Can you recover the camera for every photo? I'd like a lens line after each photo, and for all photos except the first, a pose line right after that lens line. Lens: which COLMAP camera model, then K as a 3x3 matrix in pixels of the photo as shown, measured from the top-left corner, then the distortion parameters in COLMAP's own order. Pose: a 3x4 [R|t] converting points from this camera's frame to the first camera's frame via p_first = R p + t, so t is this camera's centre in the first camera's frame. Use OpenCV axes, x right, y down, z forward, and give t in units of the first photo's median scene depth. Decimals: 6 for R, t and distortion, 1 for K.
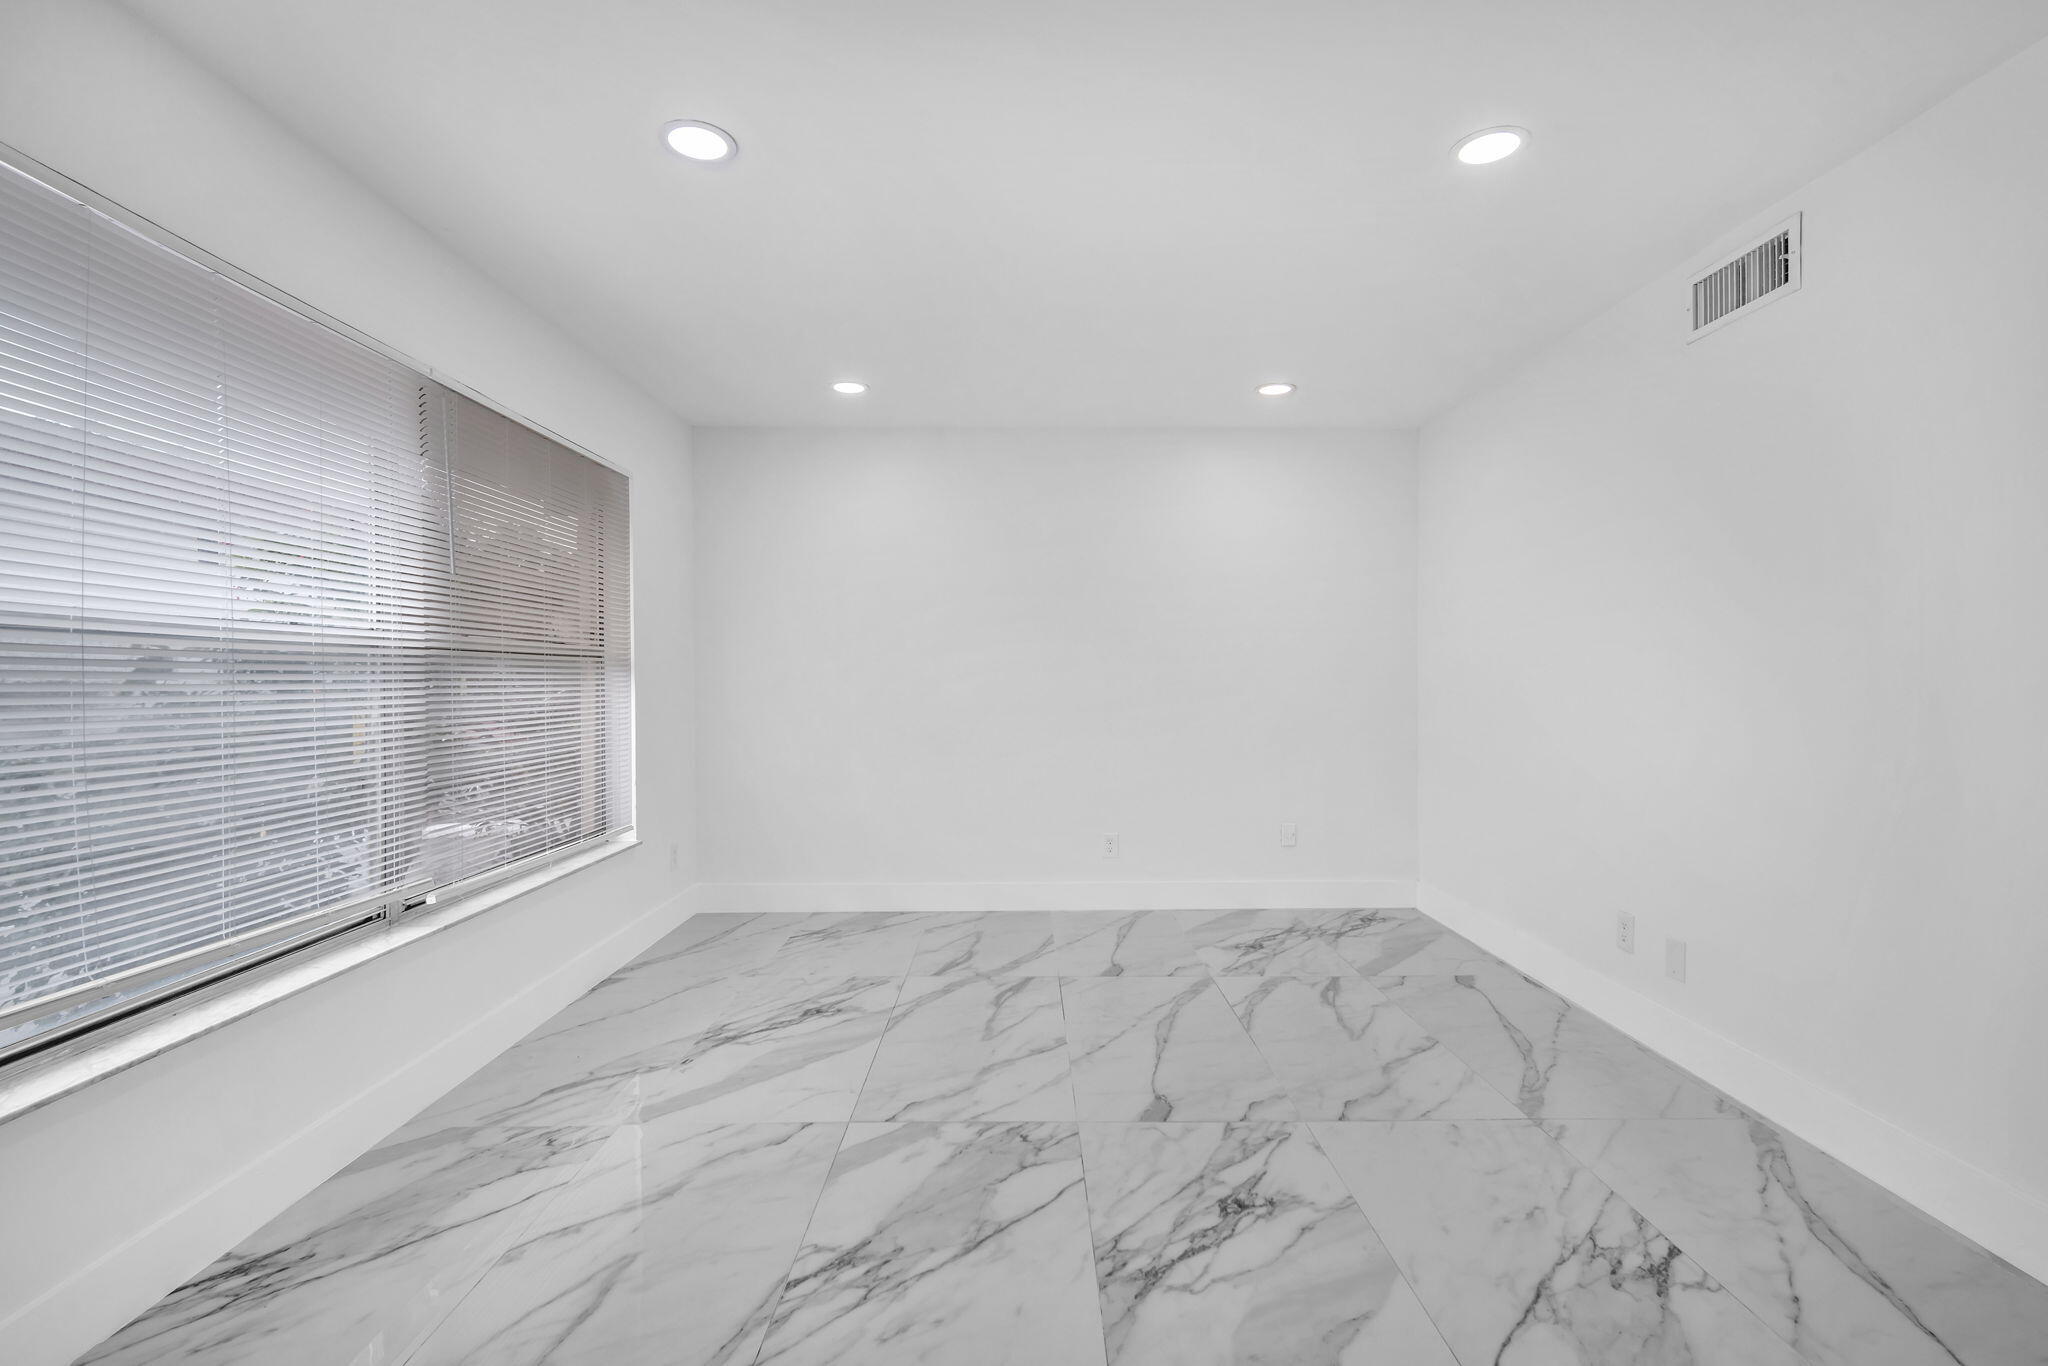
lens RADIAL K [[913.8, 0, 1020.0], [0, 913.8, 692.8], [0, 0, 1]] dist [-0.004133, 0.000336]
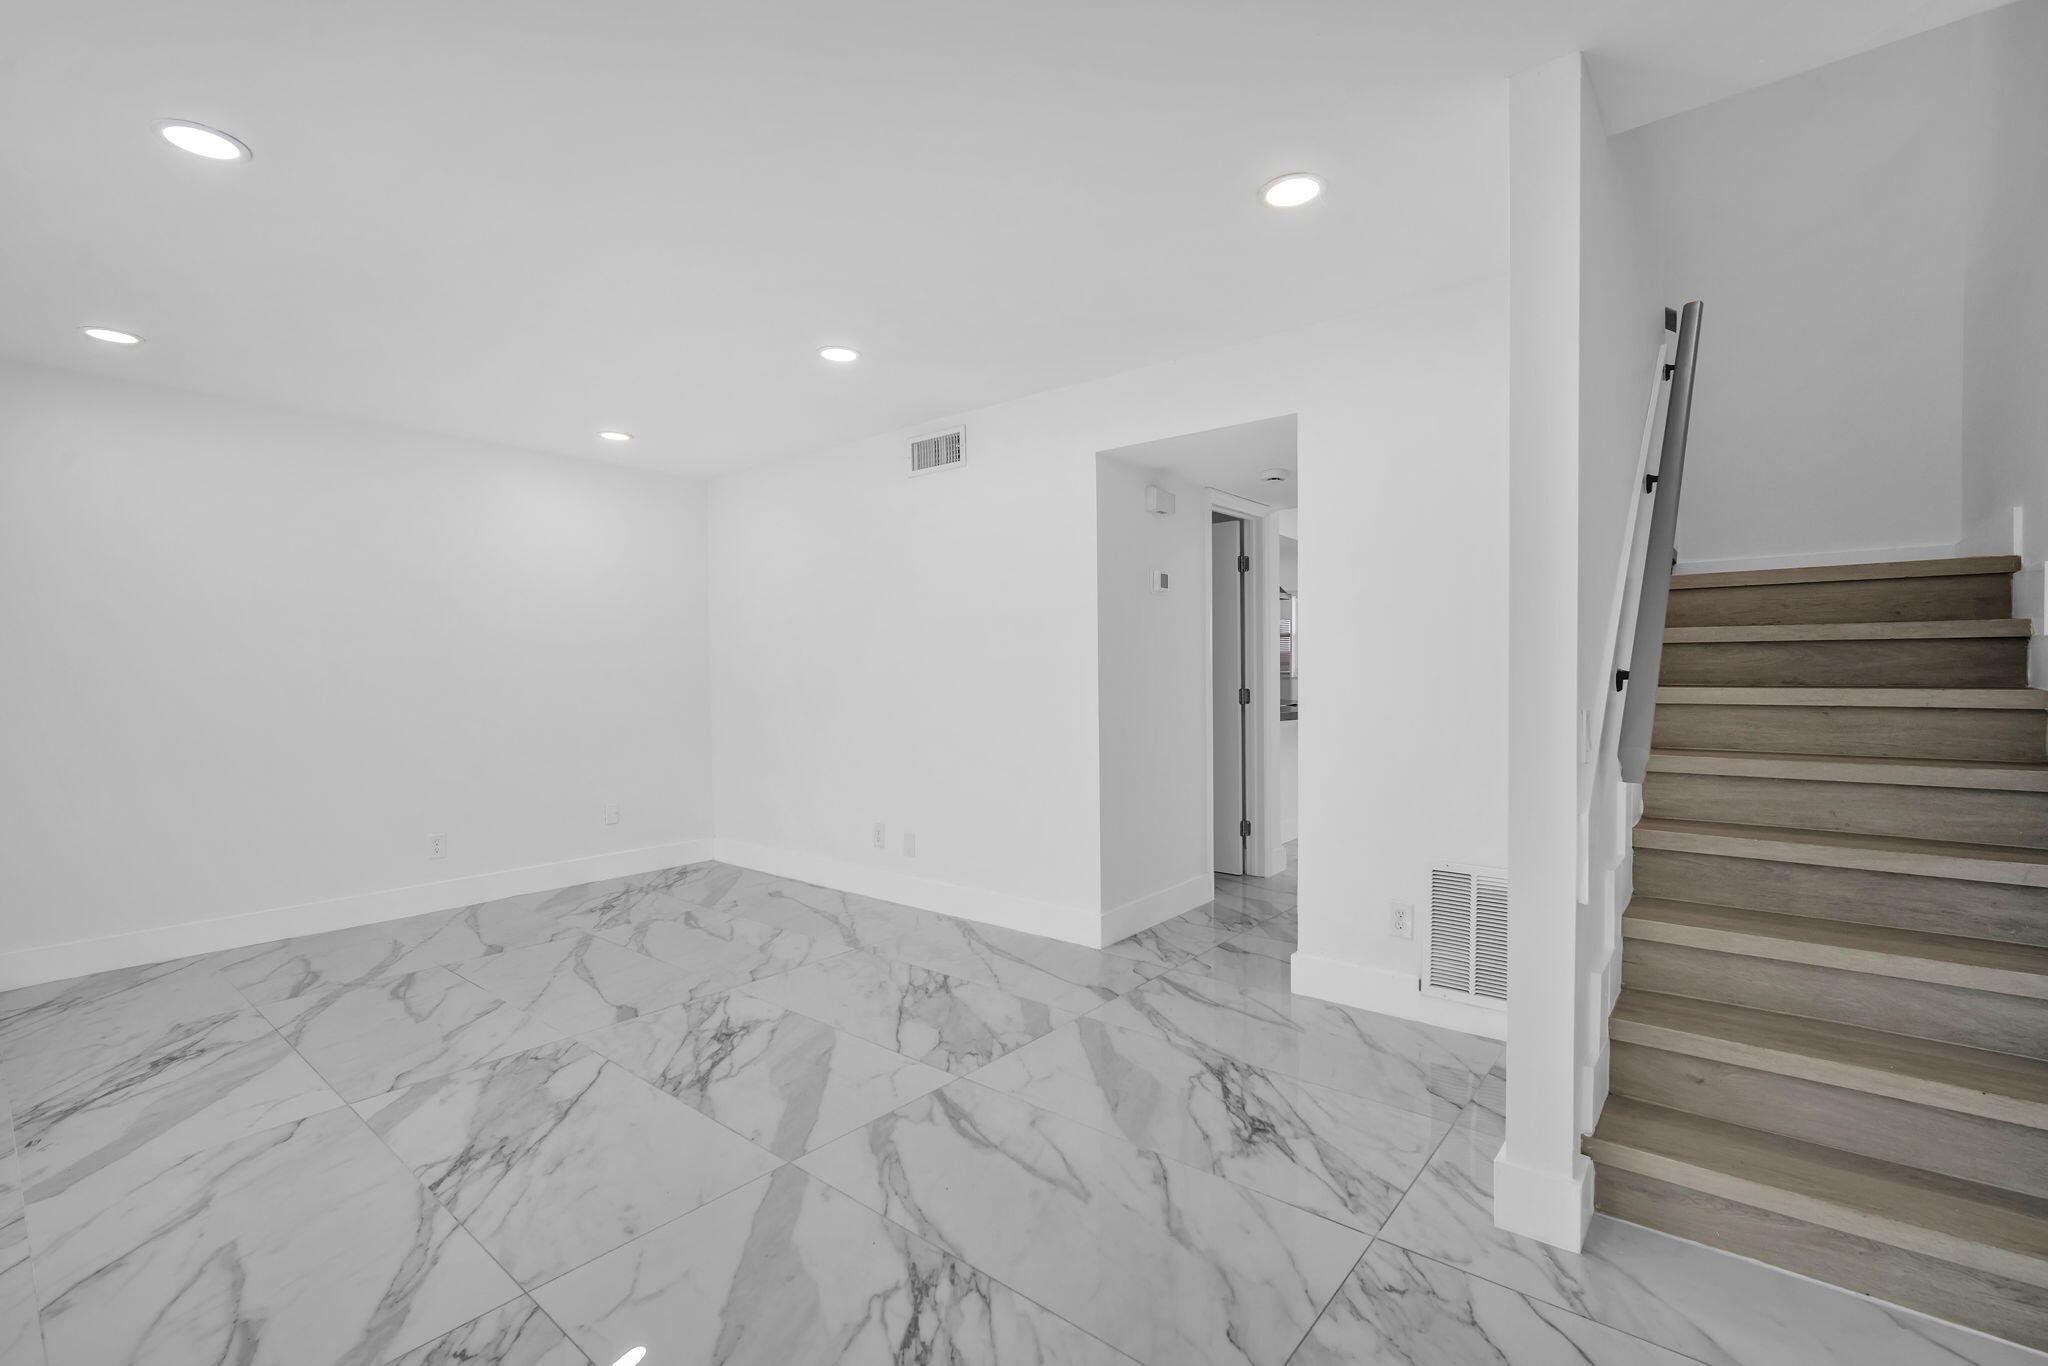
lens RADIAL K [[913.8, 0, 1027.3], [0, 913.8, 687.7], [0, 0, 1]] dist [-0.004133, 0.000336]
pose [[0.641594, -0.018488, 0.766821, -0.488943], [0.020528, 0.999765, 0.006928, -0.000770], [-0.766769, 0.011297, 0.641823, -0.282427]]
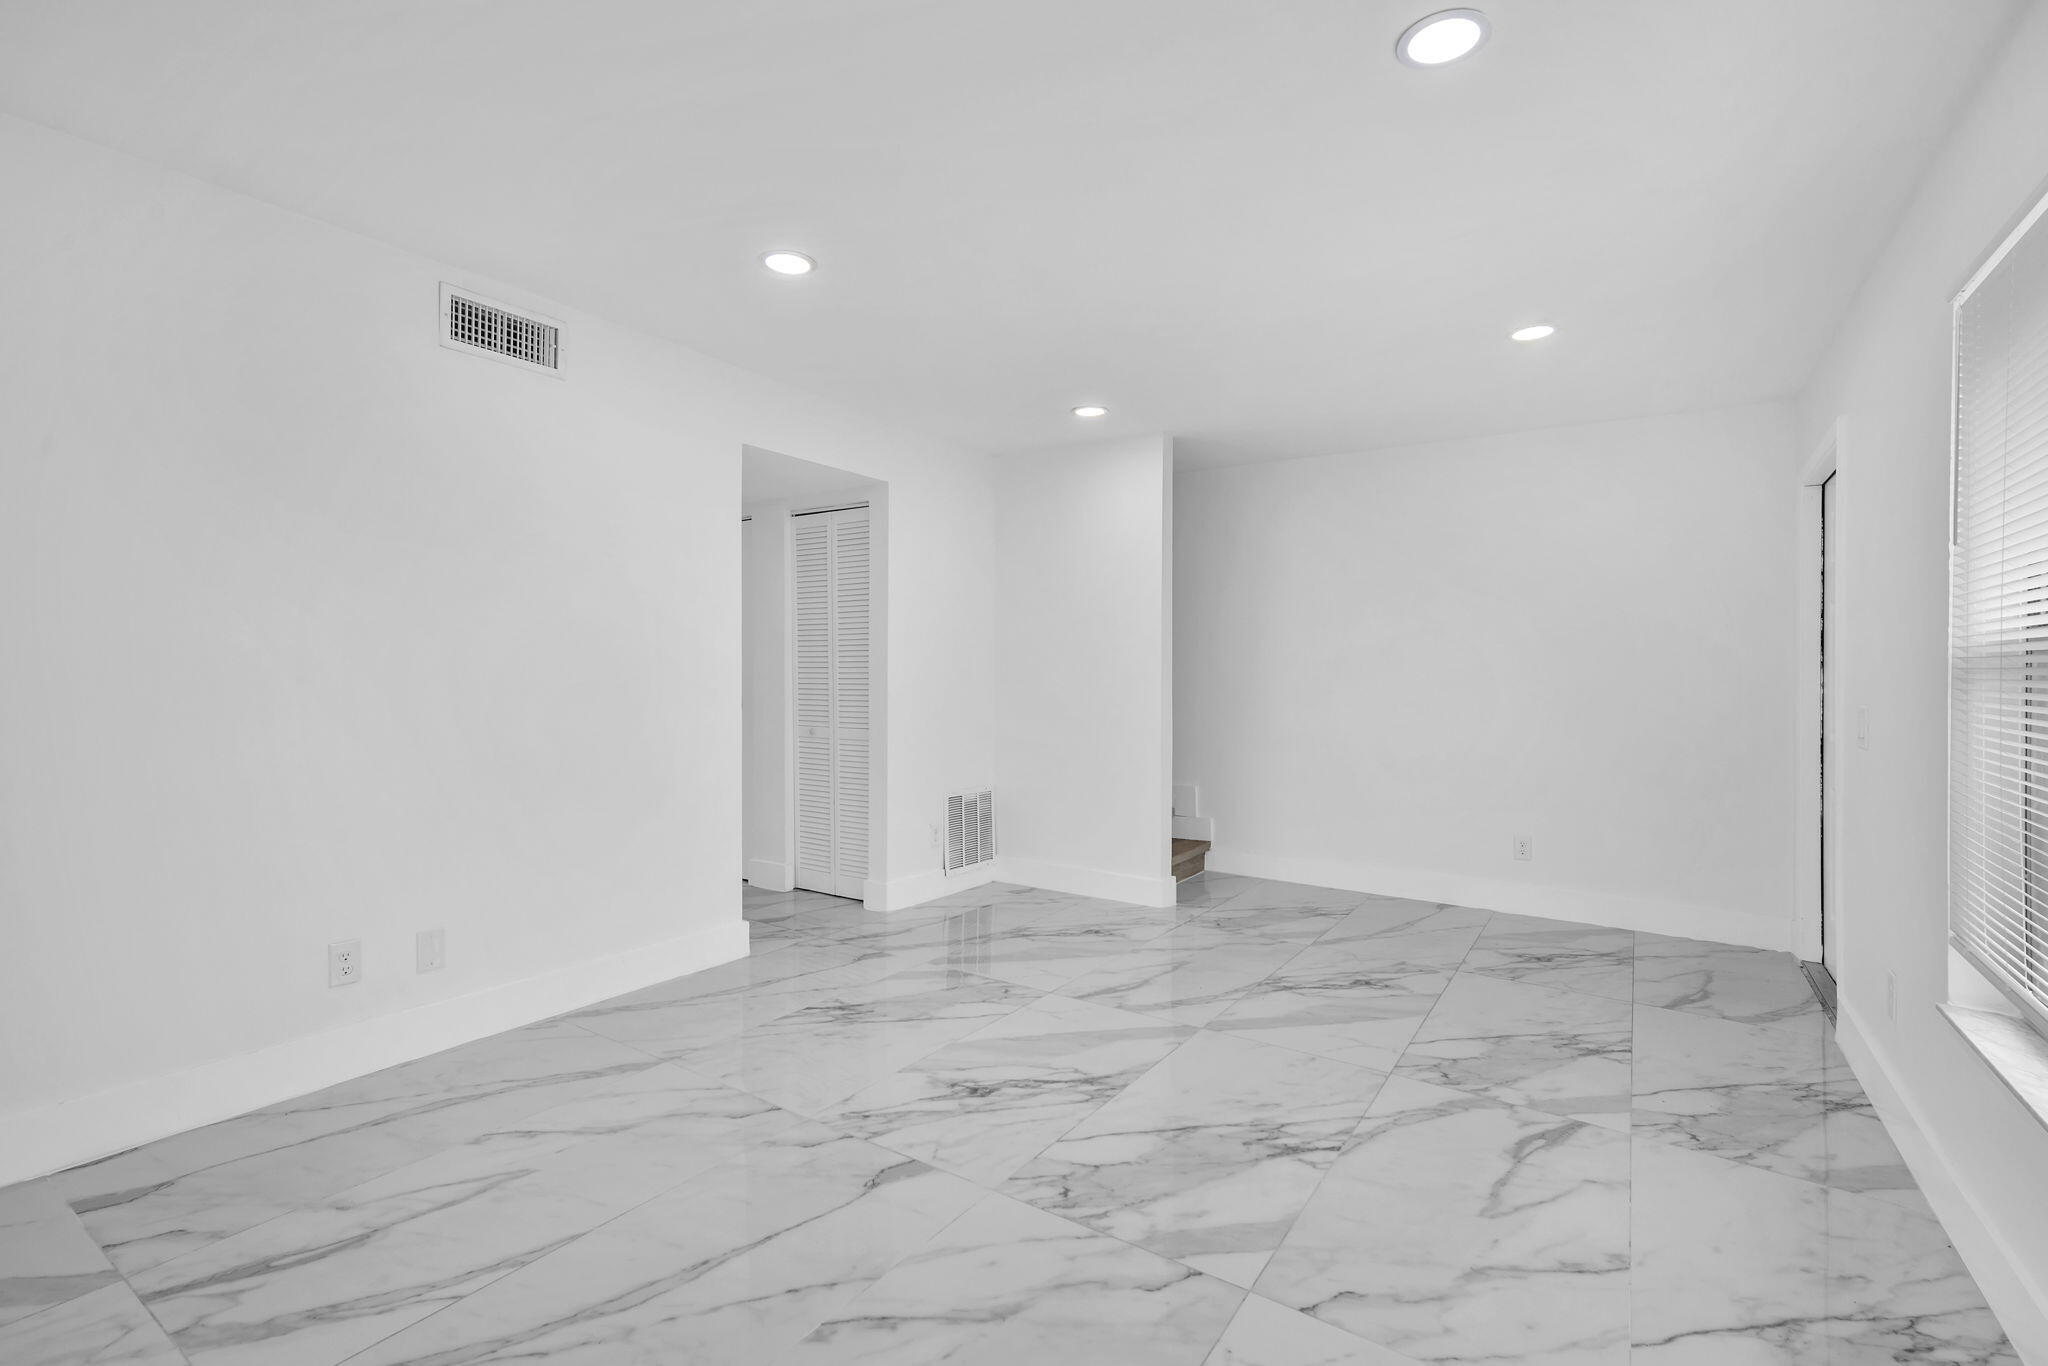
lens RADIAL K [[913.8, 0, 1024.4], [0, 913.8, 682.1], [0, 0, 1]] dist [-0.004133, 0.000336]
pose [[-0.829910, -0.013249, 0.557739, -0.444639], [-0.003153, 0.999813, 0.019059, -0.028334], [-0.557888, 0.014059, -0.829797, 1.722993]]
